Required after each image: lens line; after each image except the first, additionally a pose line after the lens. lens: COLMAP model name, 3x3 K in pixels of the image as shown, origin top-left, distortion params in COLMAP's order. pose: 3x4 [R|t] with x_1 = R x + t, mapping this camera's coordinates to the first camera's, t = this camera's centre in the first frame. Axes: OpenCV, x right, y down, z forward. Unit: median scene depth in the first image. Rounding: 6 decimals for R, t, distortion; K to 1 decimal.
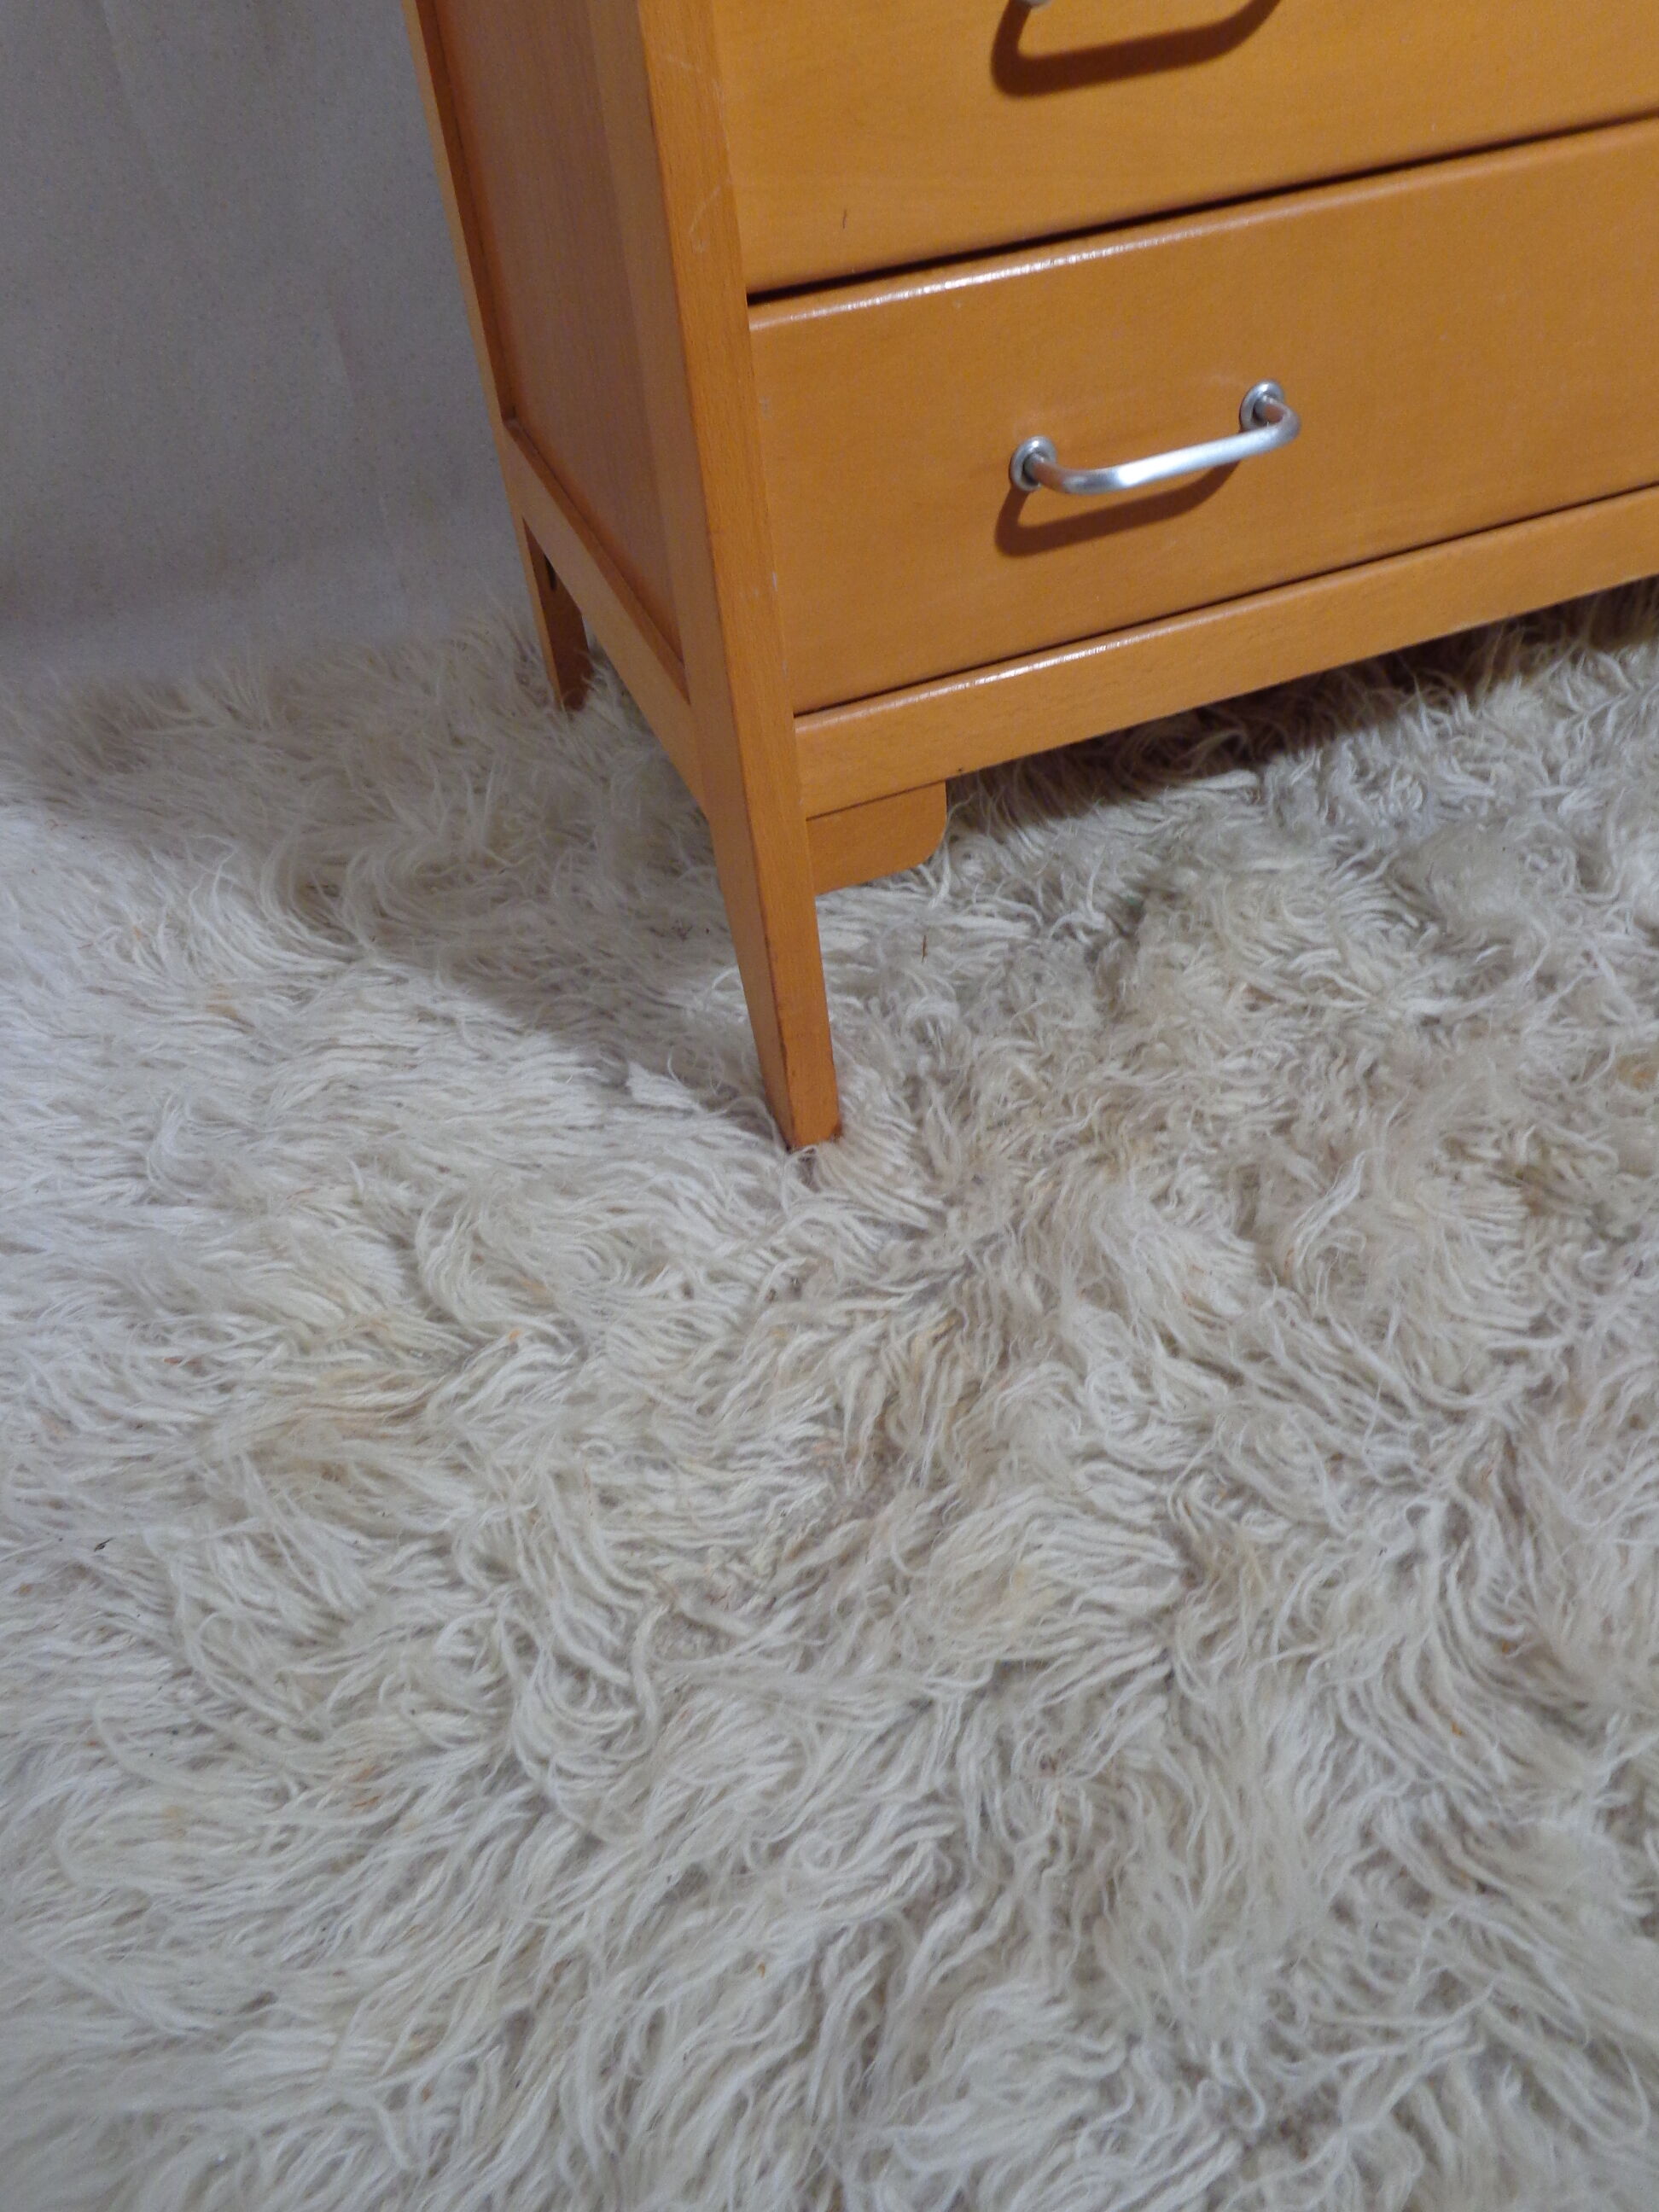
lens RADIAL K [[1646.6, 0, 819.3], [0, 1646.6, 1085.4], [0, 0, 1]] dist [-0.005985, 0.001177]
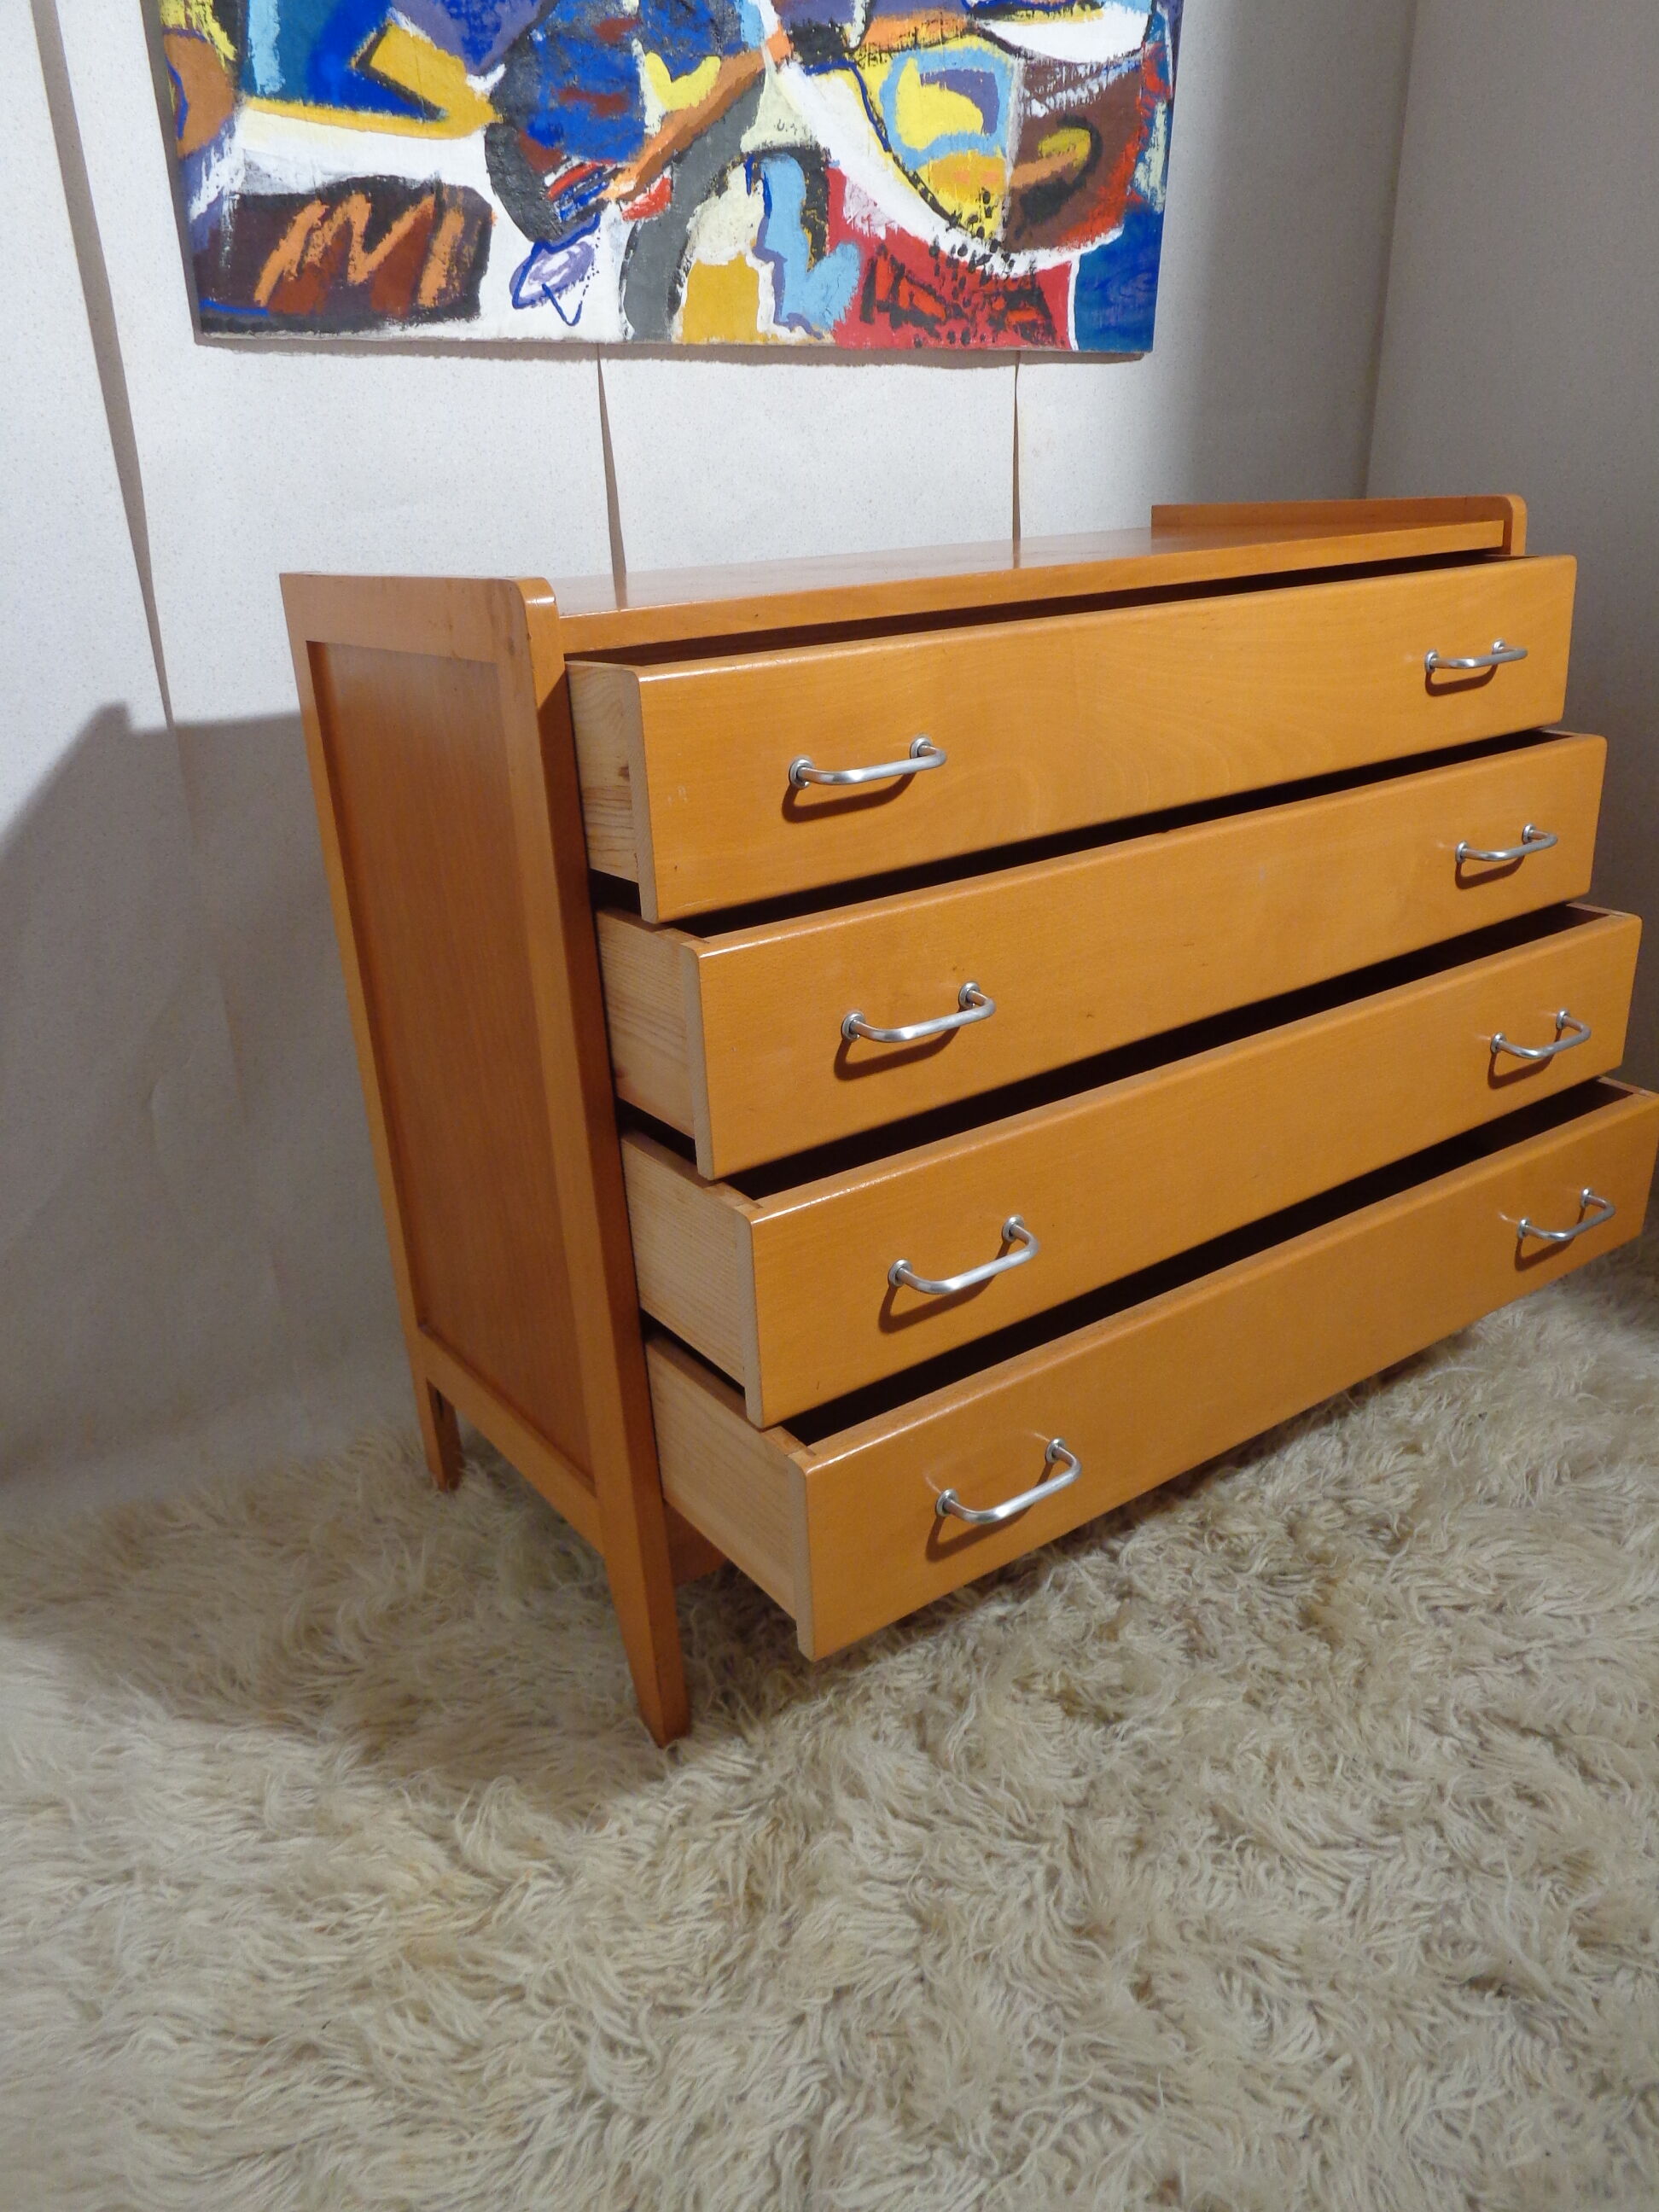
lens RADIAL K [[1646.6, 0, 812.6], [0, 1646.6, 1104.7], [0, 0, 1]] dist [-0.005985, 0.001177]
pose [[0.970953, -0.062988, 0.230831, -0.230991], [0.146678, 0.918890, -0.366234, 0.080624], [-0.189040, 0.389454, 0.901437, -0.883975]]
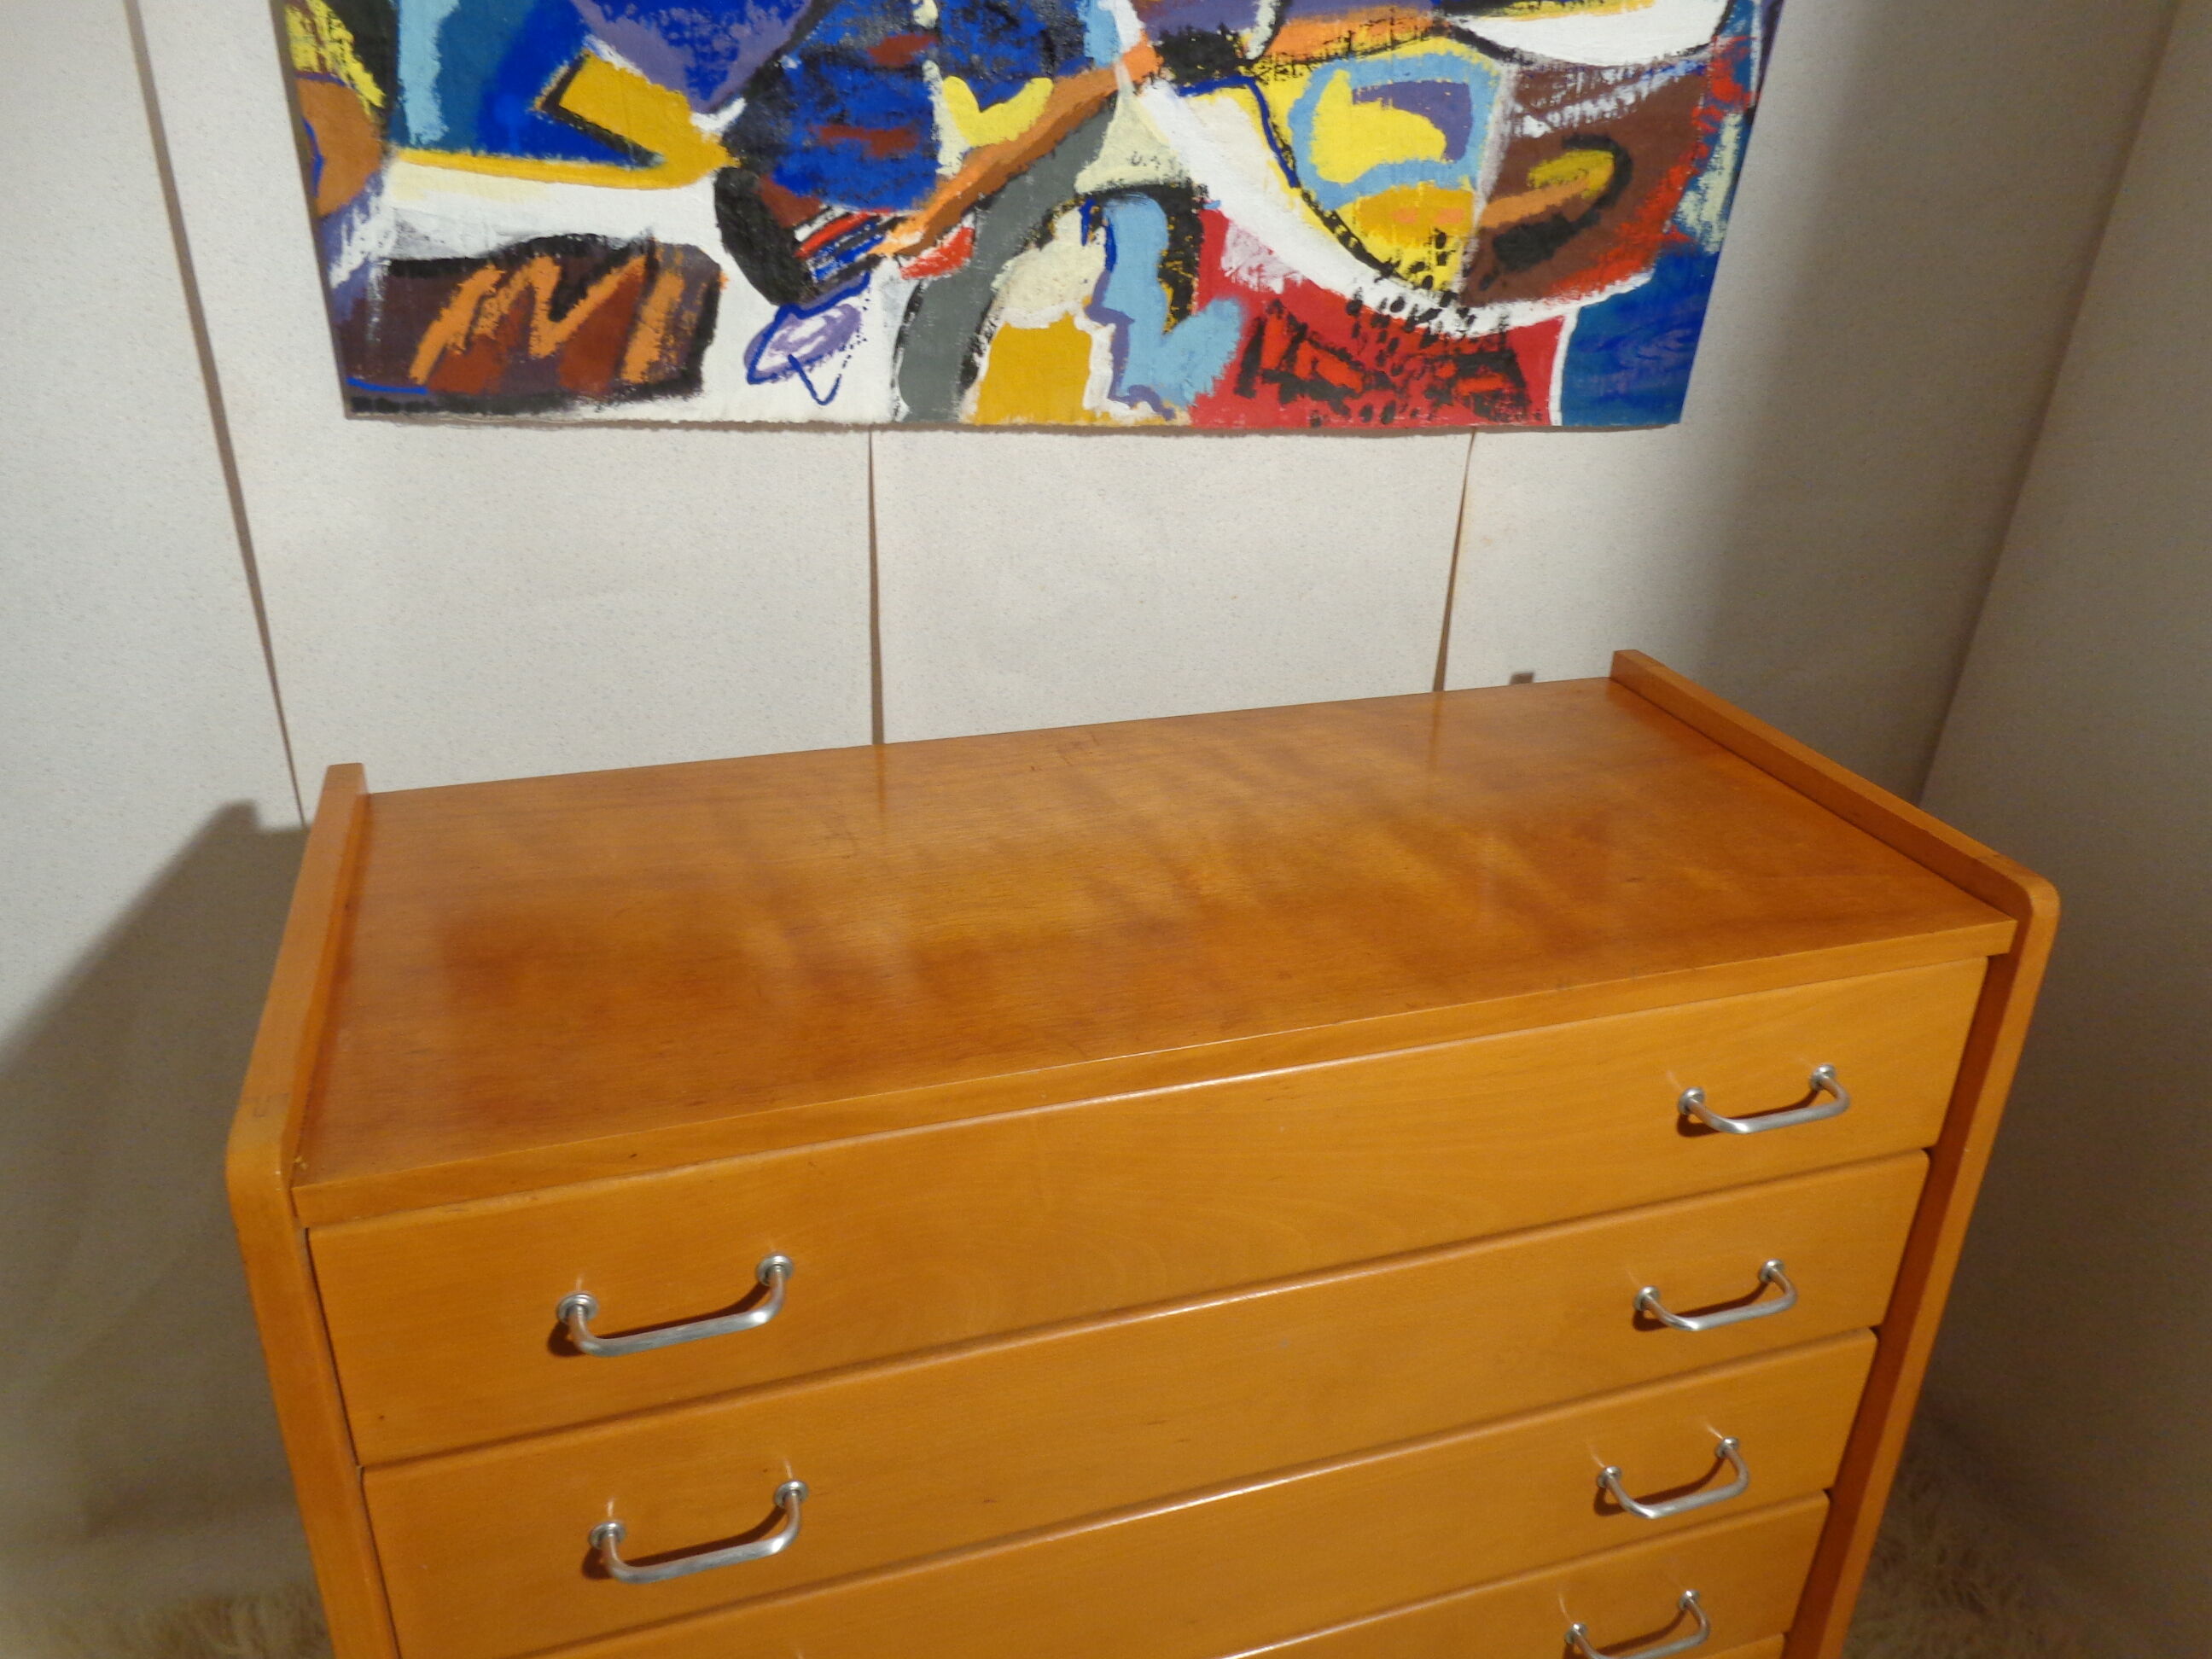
lens RADIAL K [[1646.6, 0, 1099.9], [0, 1646.6, 833.9], [0, 0, 1]] dist [-0.005985, 0.001177]
pose [[0.992821, 0.118953, -0.012529, 0.411433], [-0.117610, 0.951755, -0.283427, -0.859648], [-0.021790, 0.282866, 0.958912, -0.792616]]
